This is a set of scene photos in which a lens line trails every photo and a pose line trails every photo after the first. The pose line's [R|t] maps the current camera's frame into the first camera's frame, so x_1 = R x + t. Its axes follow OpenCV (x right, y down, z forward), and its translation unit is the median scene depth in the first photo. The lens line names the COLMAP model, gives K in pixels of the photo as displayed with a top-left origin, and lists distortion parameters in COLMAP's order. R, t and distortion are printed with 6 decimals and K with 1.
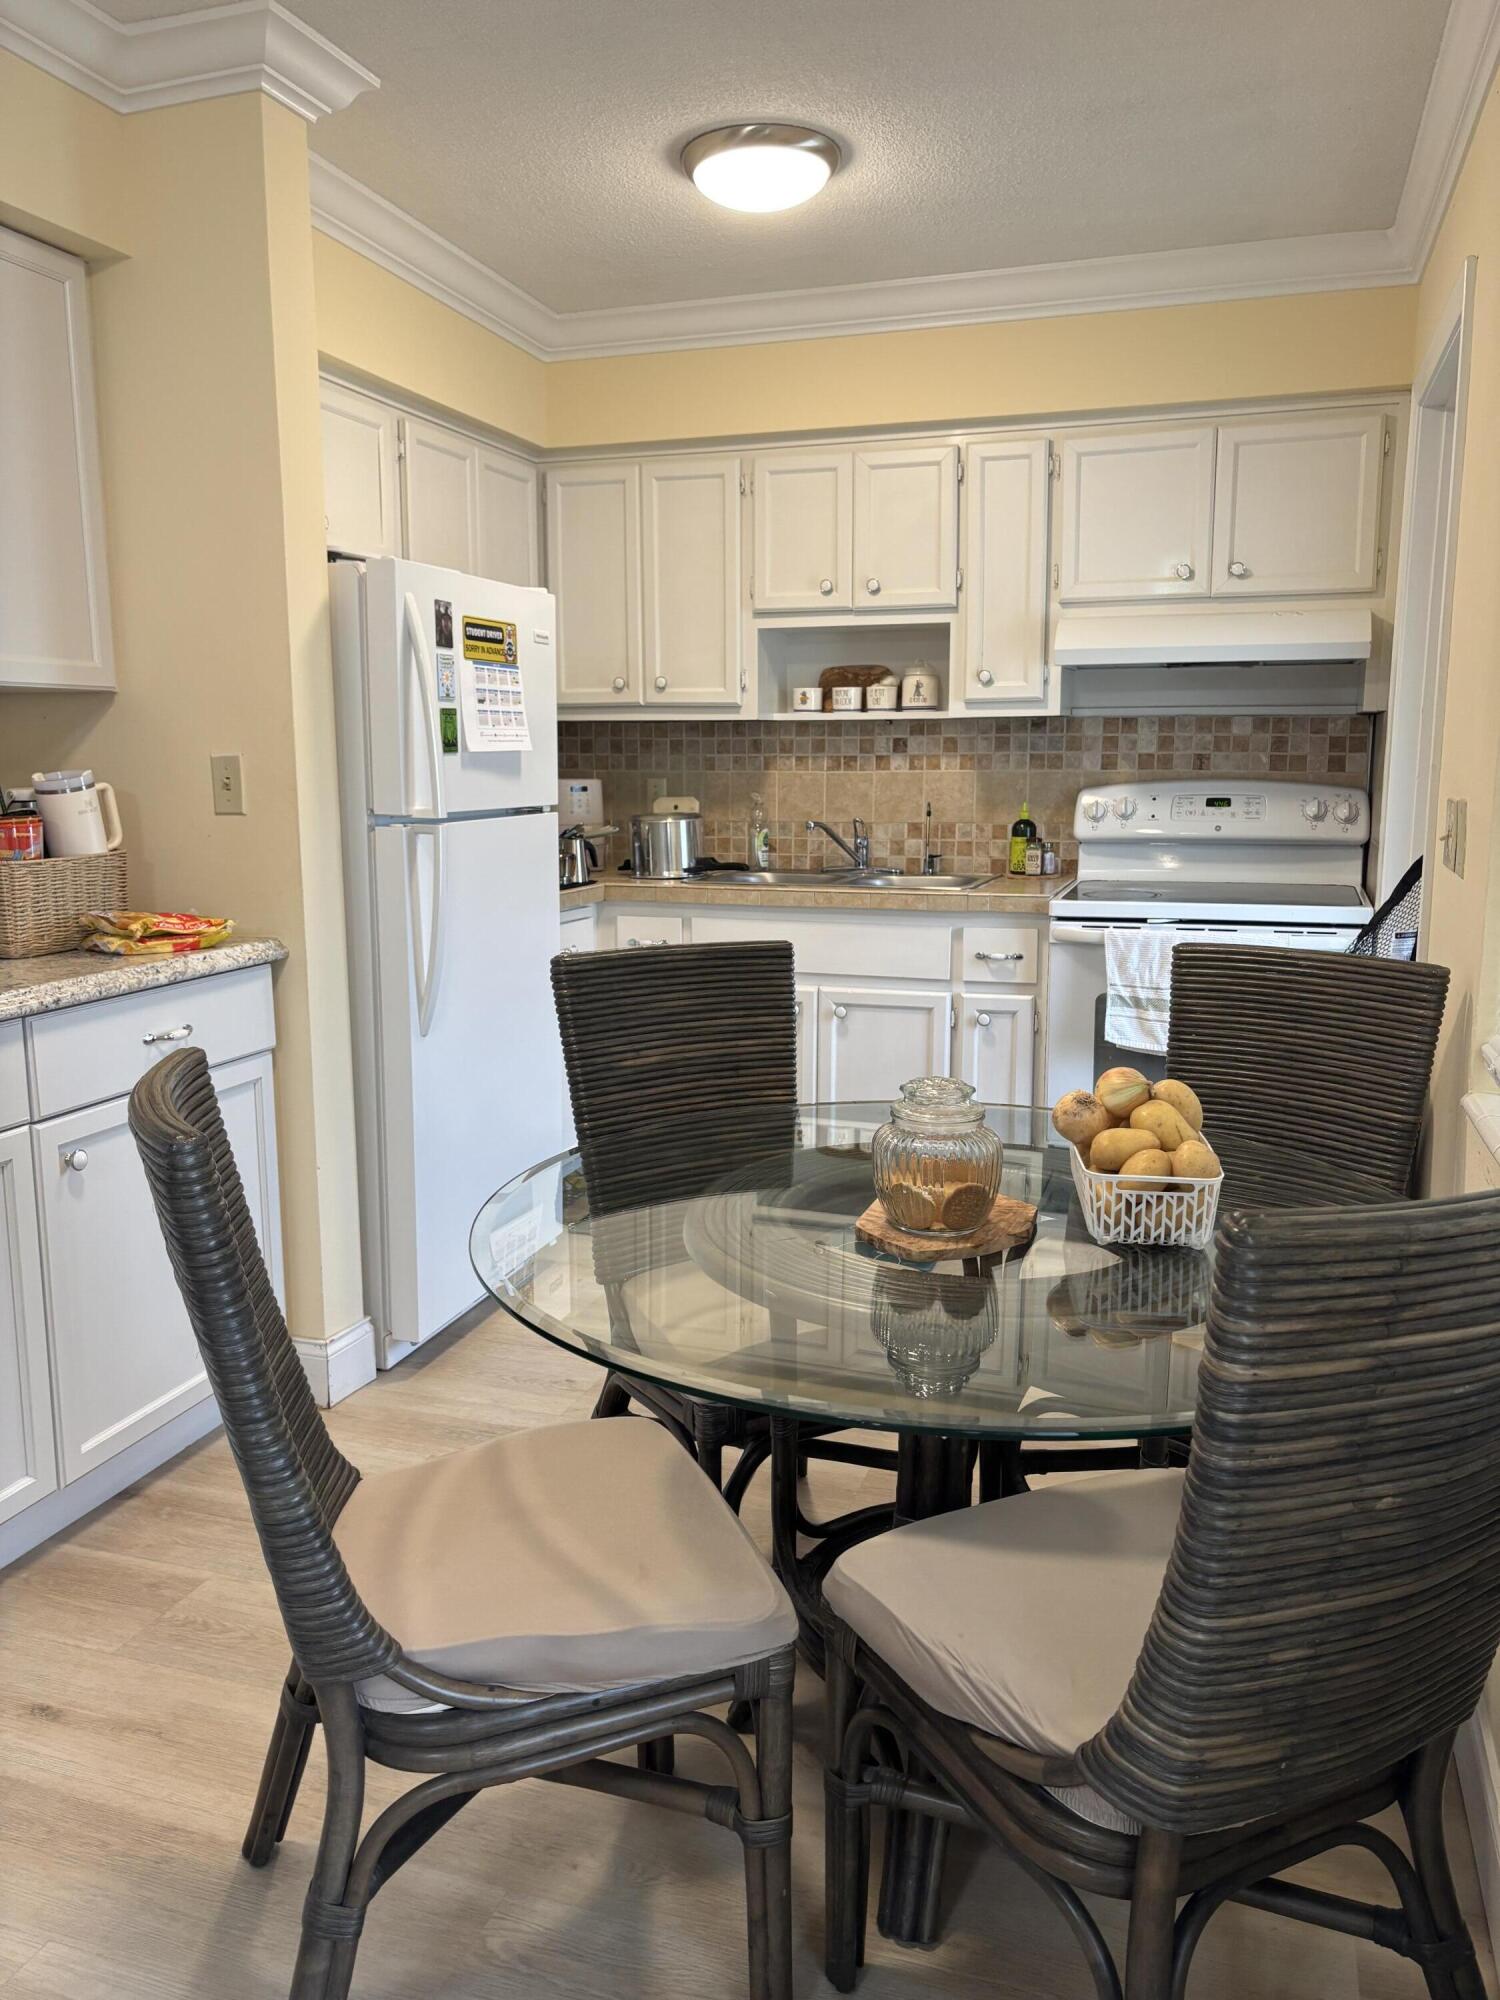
lens RADIAL K [[1510.8, 0, 731.2], [0, 1510.8, 998.9], [0, 0, 1]] dist [0.033274, -0.035613]
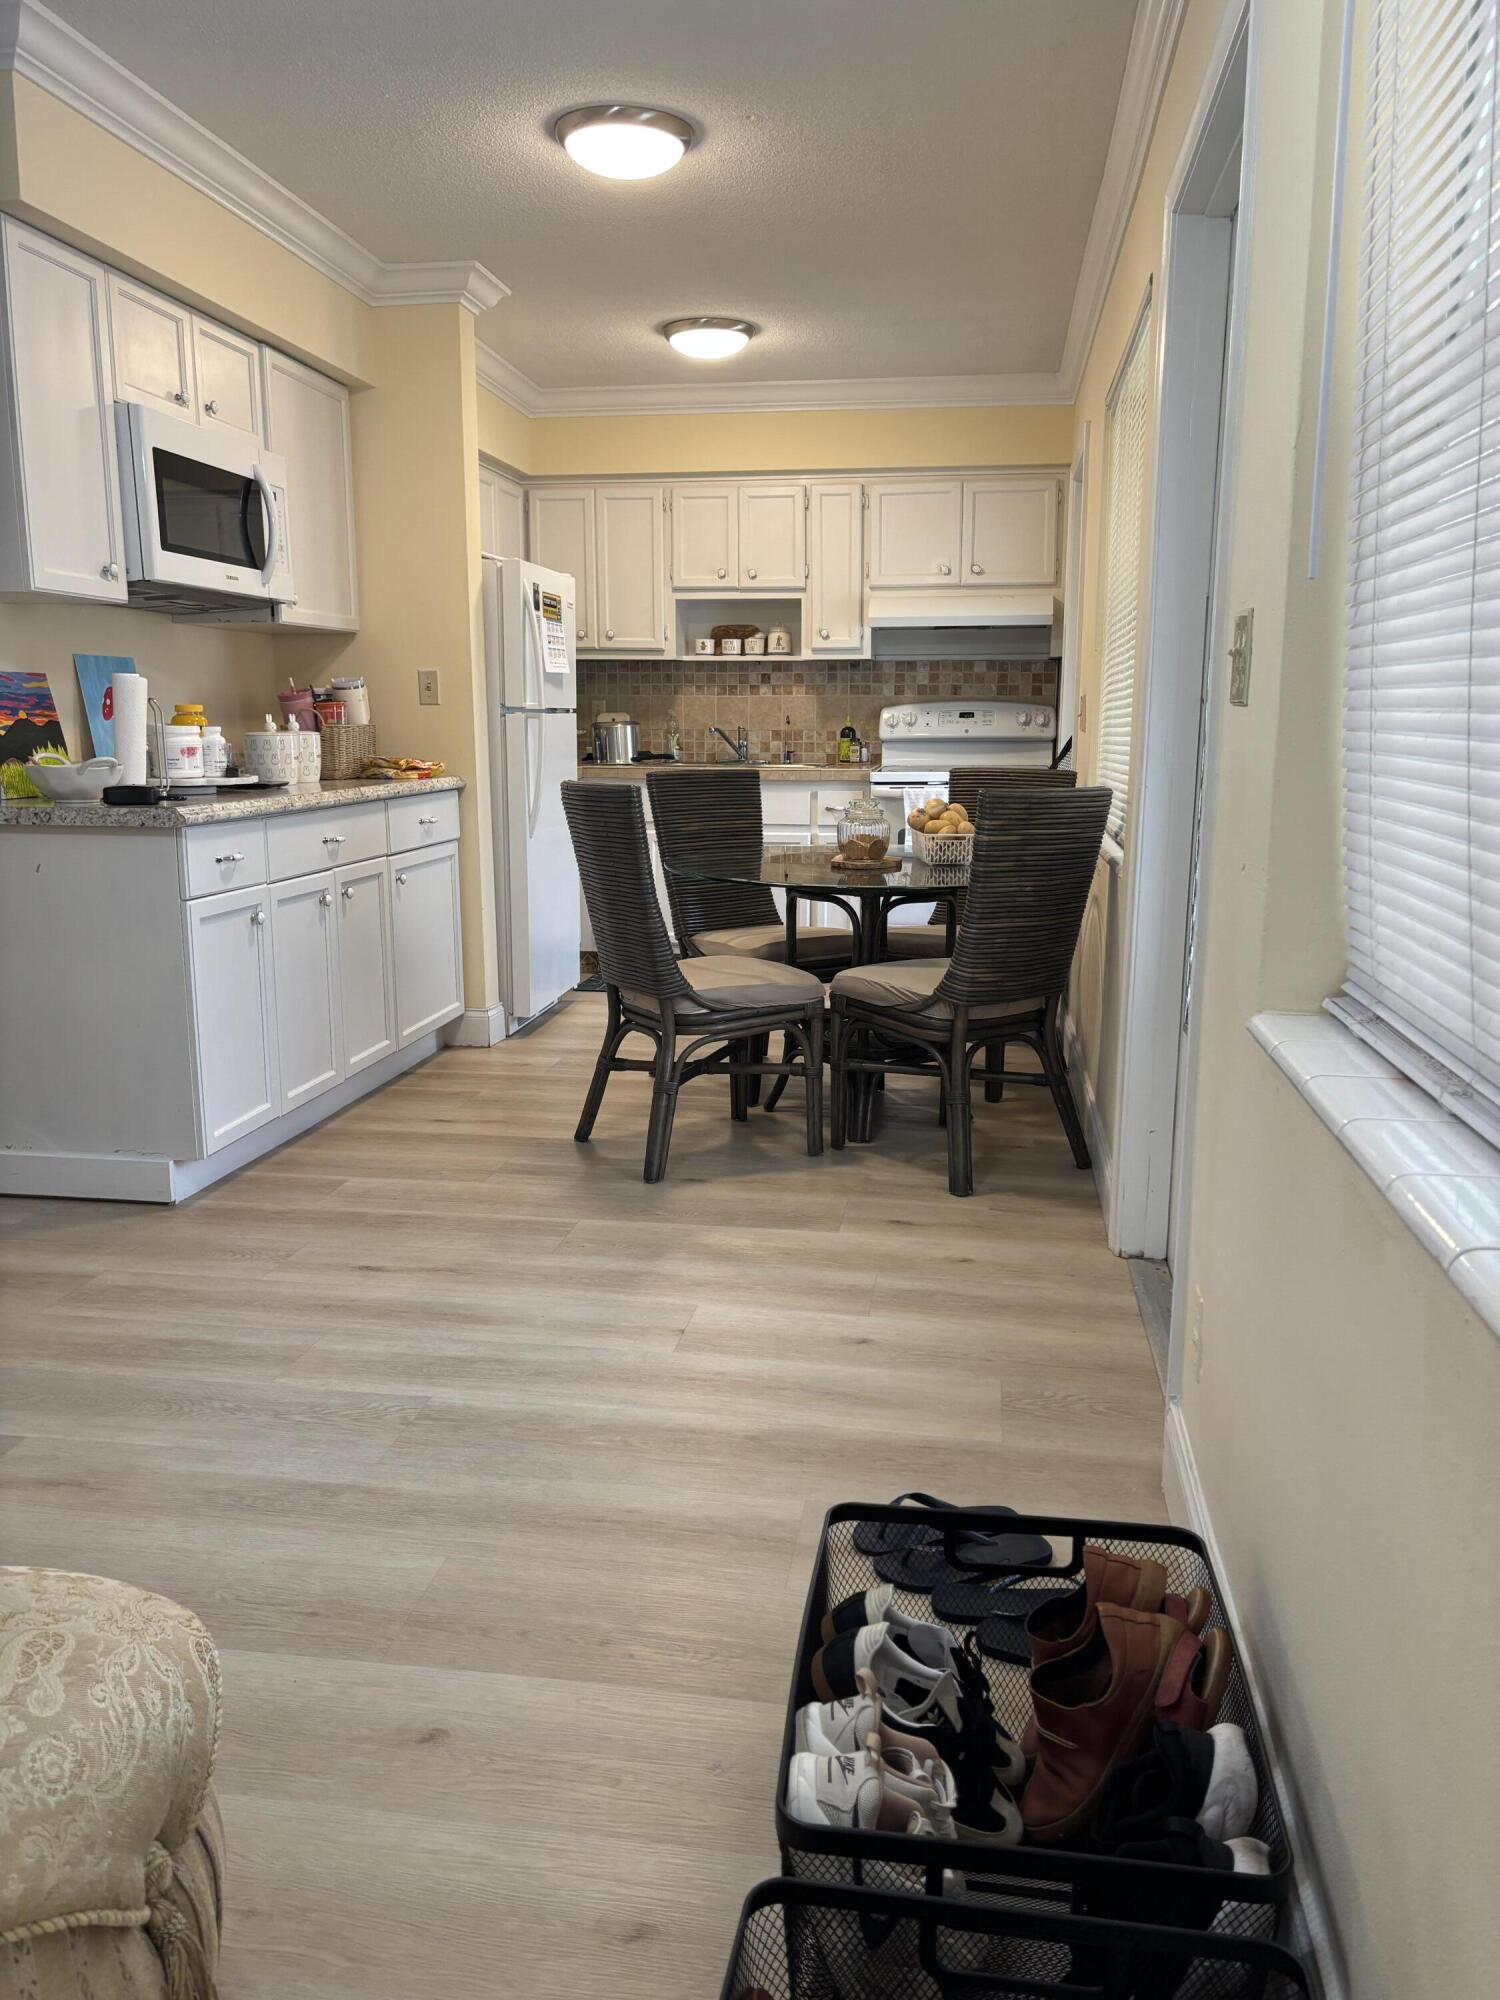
lens RADIAL K [[1510.8, 0, 761.7], [0, 1510.8, 1004.0], [0, 0, 1]] dist [0.033274, -0.035613]
pose [[0.983843, -0.030125, 0.176482, -0.186967], [0.025387, 0.999256, 0.029043, 0.126058], [-0.177226, -0.024093, 0.983875, -0.551150]]
